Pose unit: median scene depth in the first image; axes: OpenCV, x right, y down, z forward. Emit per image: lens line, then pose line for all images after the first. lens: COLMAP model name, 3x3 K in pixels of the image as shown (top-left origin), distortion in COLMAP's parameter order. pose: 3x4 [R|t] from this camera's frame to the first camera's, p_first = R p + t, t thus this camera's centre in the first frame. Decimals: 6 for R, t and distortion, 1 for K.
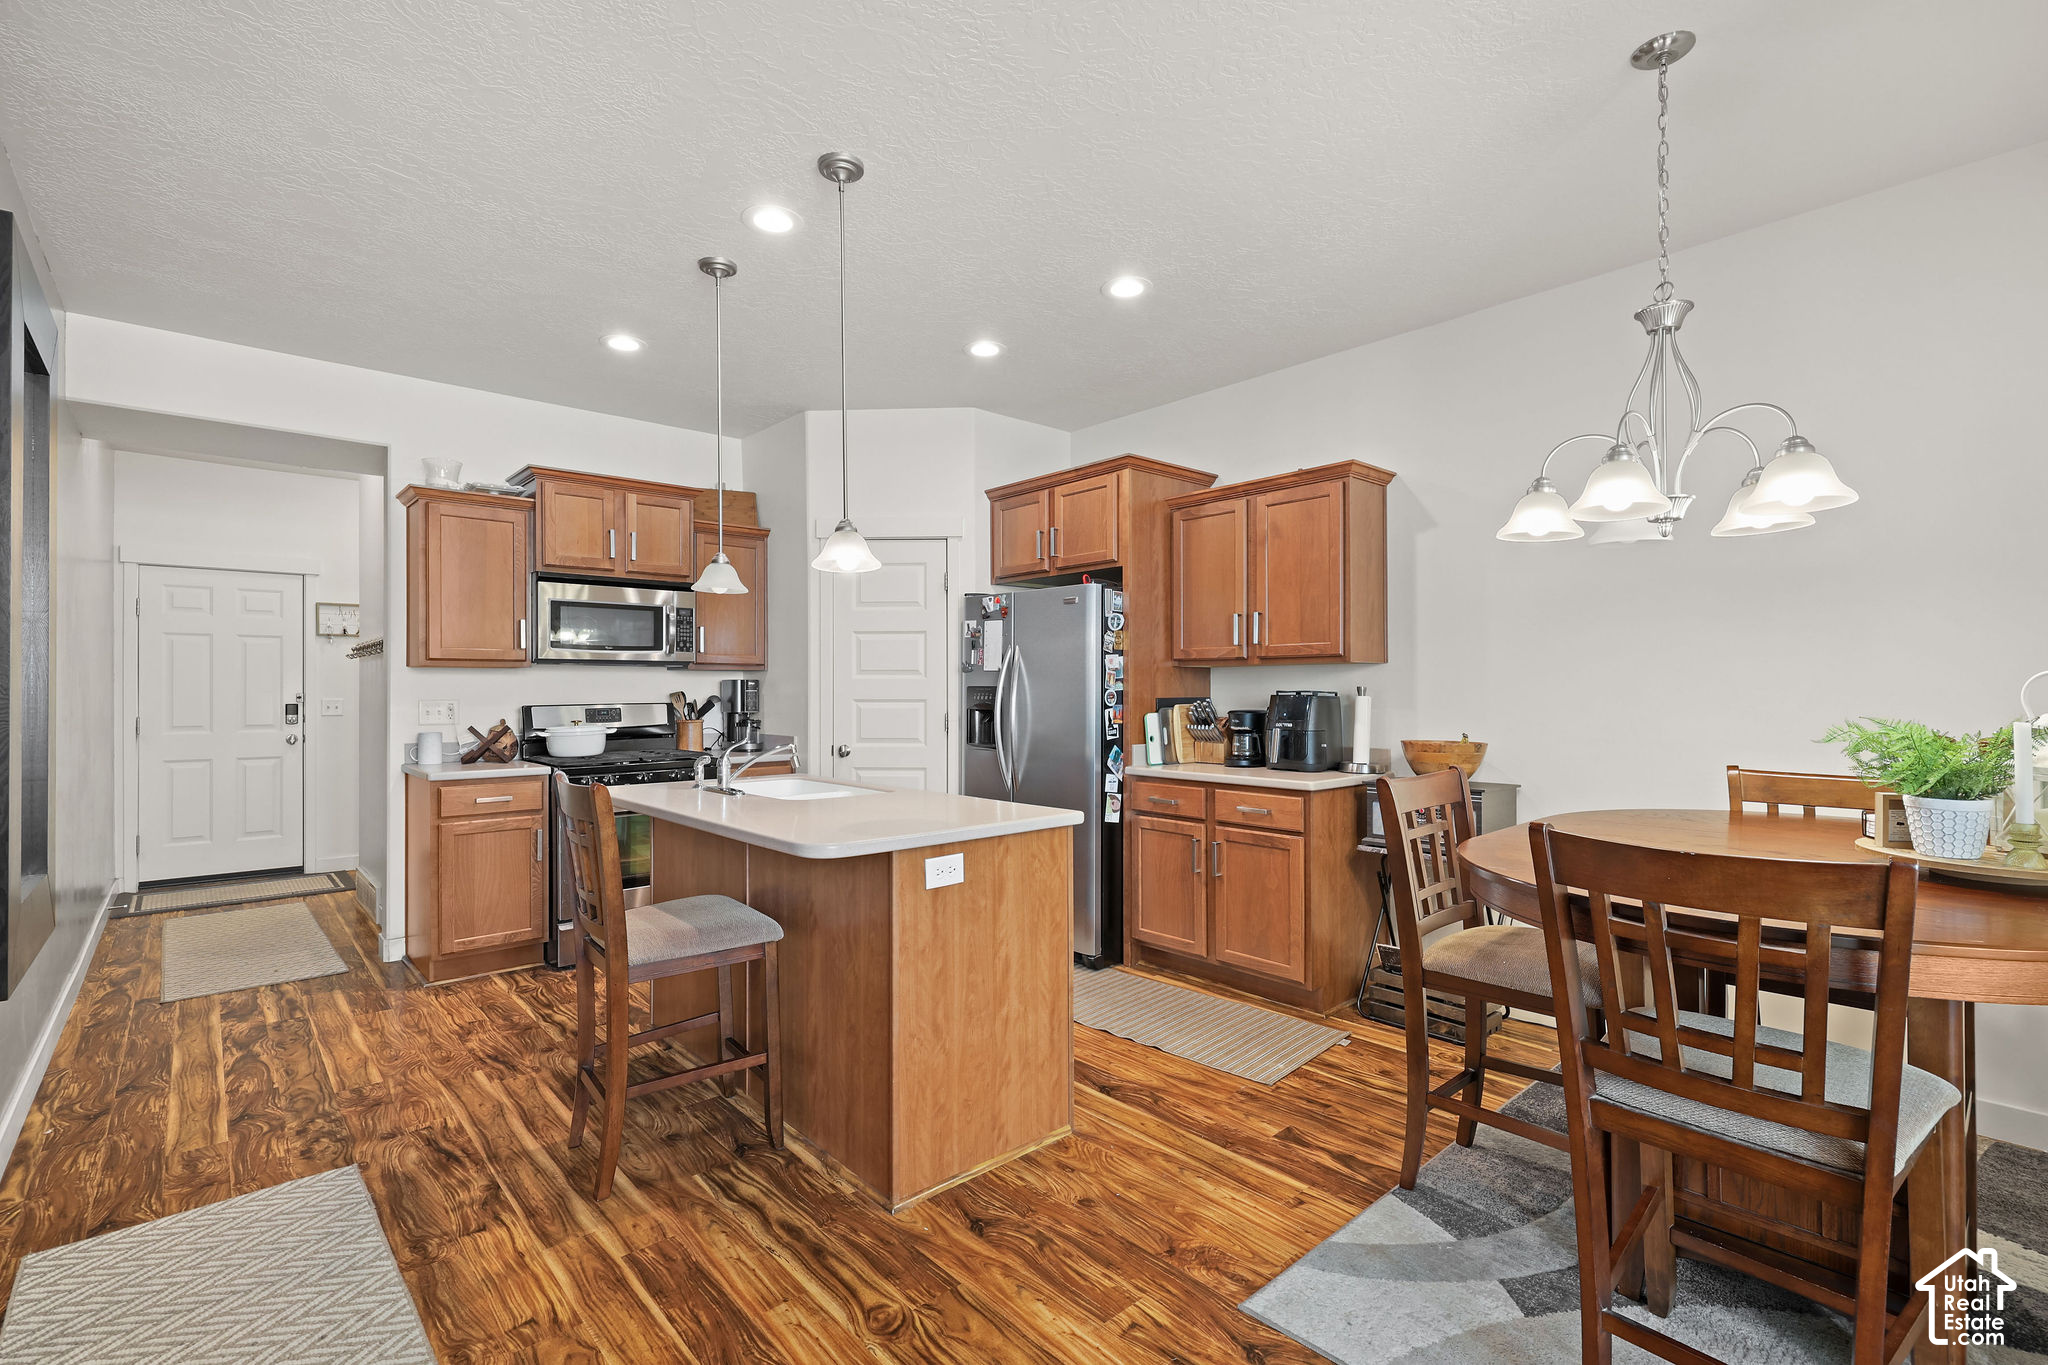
lens RADIAL K [[946.5, 0, 1006.9], [0, 946.5, 684.1], [0, 0, 1]] dist [0.003483, 0.000133]
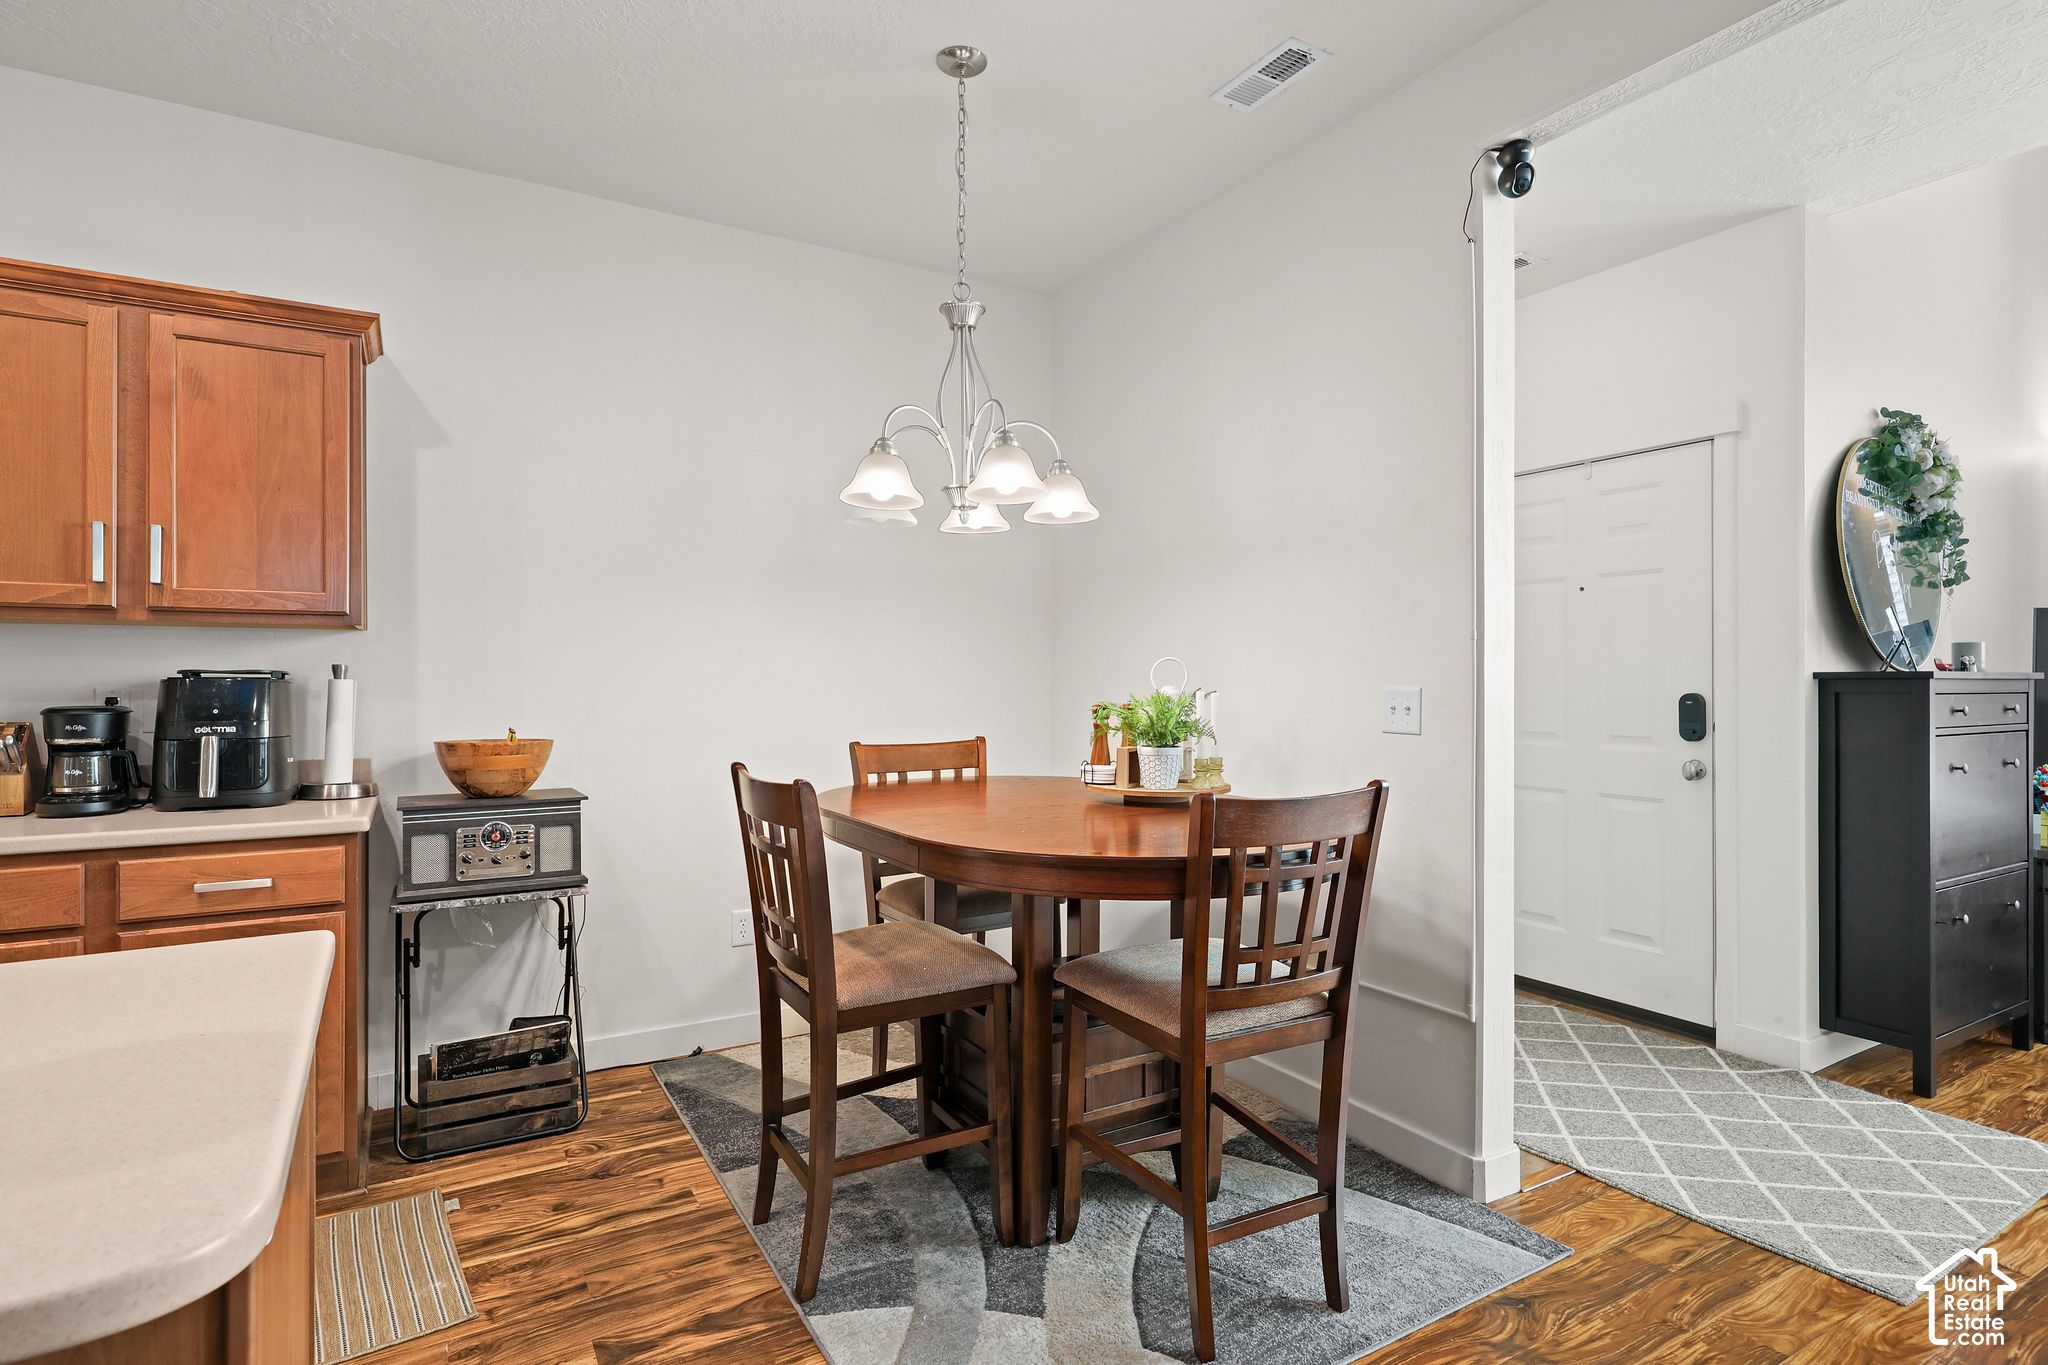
lens RADIAL K [[1043.4, 0, 1022.9], [0, 1043.4, 676.5], [0, 0, 1]] dist [0.001906, 0.000175]
pose [[0.172529, 0.004172, 0.984996, -0.297736], [-0.006465, 0.999974, -0.003103, 0.011653], [-0.984983, -0.005832, 0.172551, 0.498782]]
